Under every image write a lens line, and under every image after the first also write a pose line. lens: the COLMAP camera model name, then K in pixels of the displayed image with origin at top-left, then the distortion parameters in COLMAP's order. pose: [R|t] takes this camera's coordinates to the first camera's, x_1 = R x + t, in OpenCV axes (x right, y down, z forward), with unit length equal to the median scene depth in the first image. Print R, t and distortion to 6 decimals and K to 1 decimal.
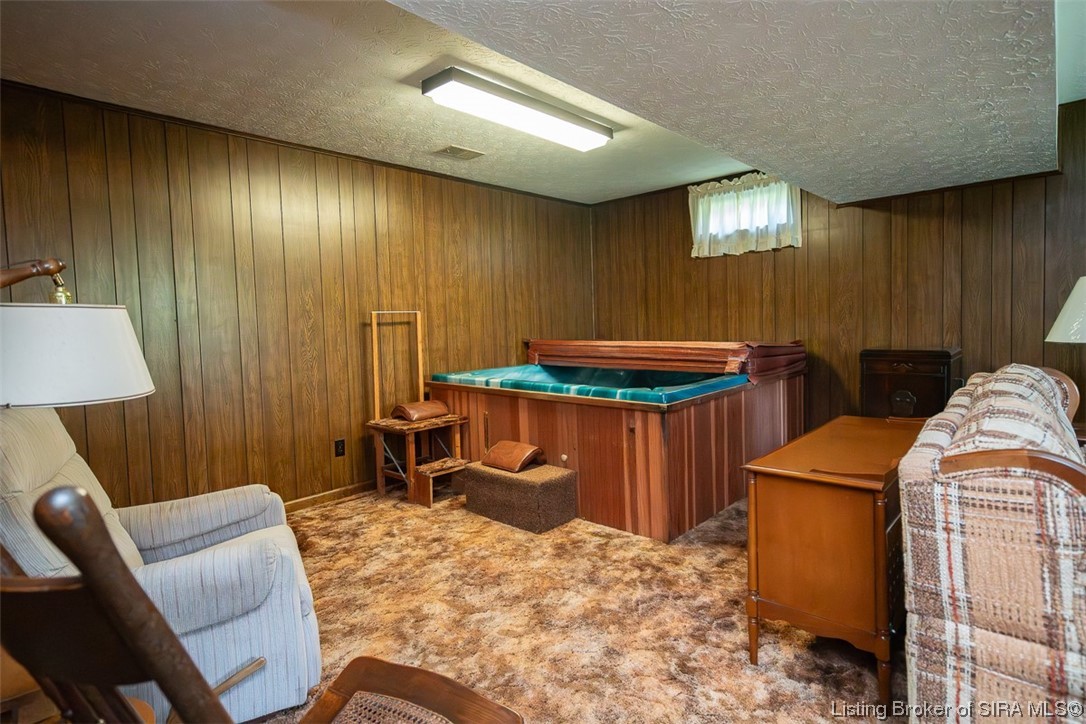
lens RADIAL K [[559.9, 0, 563.7], [0, 559.9, 363.4], [0, 0, 1]] dist [0.001344, 0.001391]
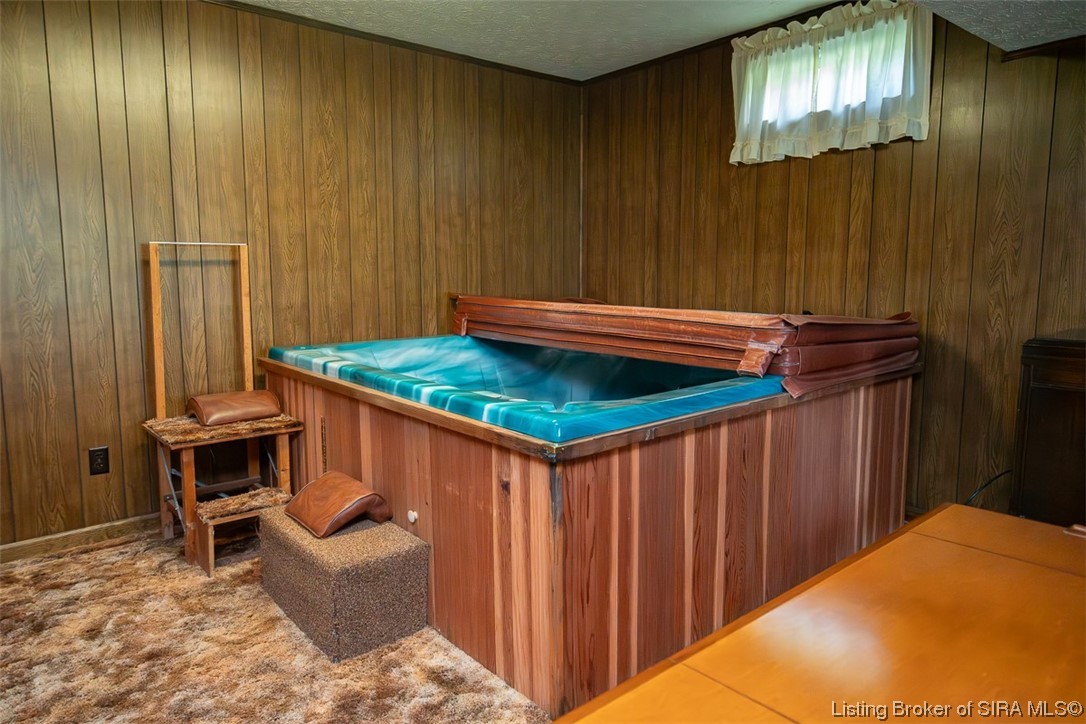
lens RADIAL K [[678.0, 0, 543.0], [0, 678.0, 362.0], [0, 0, 1]] dist [0.011873, 0.000805]
pose [[0.987982, 0.046569, -0.147387, 0.190335], [-0.037607, 0.997303, 0.063023, -0.024735], [0.149924, -0.056723, 0.987069, 0.326322]]
